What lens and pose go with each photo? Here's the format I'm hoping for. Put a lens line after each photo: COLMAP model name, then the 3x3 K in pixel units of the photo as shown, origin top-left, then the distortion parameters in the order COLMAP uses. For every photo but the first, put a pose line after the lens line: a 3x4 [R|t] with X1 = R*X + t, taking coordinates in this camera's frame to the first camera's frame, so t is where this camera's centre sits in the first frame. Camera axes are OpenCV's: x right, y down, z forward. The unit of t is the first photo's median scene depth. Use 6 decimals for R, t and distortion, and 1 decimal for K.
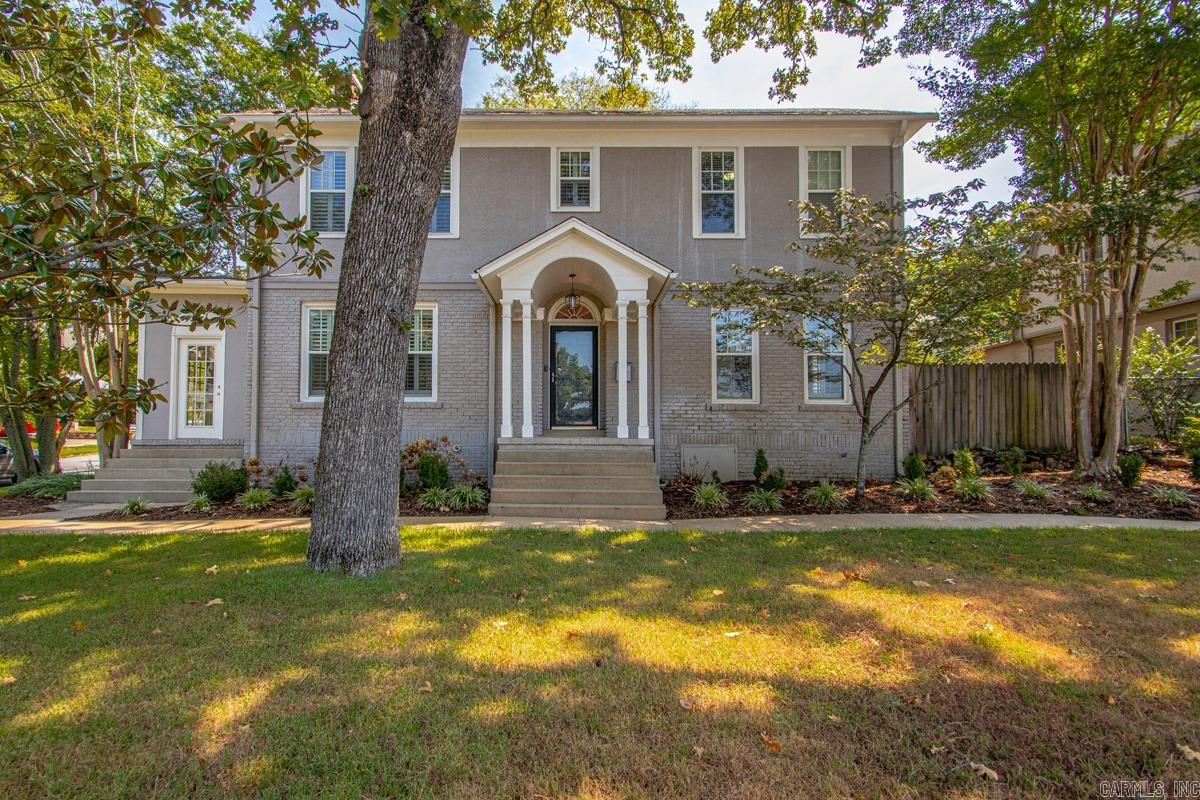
lens RADIAL K [[556.2, 0, 600.0], [0, 556.2, 400.0], [0, 0, 1]] dist [0.031871, -0.021298]
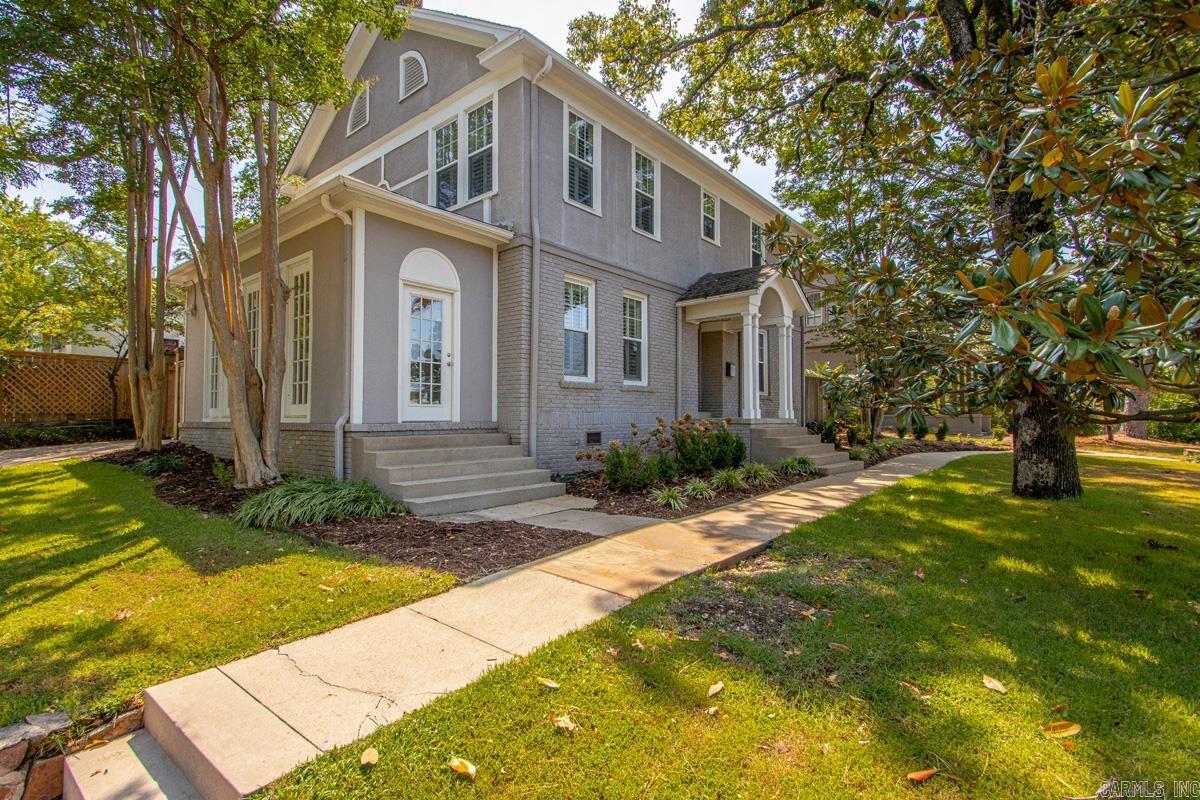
lens RADIAL K [[556.2, 0, 600.0], [0, 556.2, 400.0], [0, 0, 1]] dist [0.031871, -0.021298]
pose [[0.619156, 0.013084, 0.785159, -1.191141], [-0.023472, 0.999723, 0.001849, 0.030060], [-0.784917, -0.019574, 0.619291, 0.395068]]
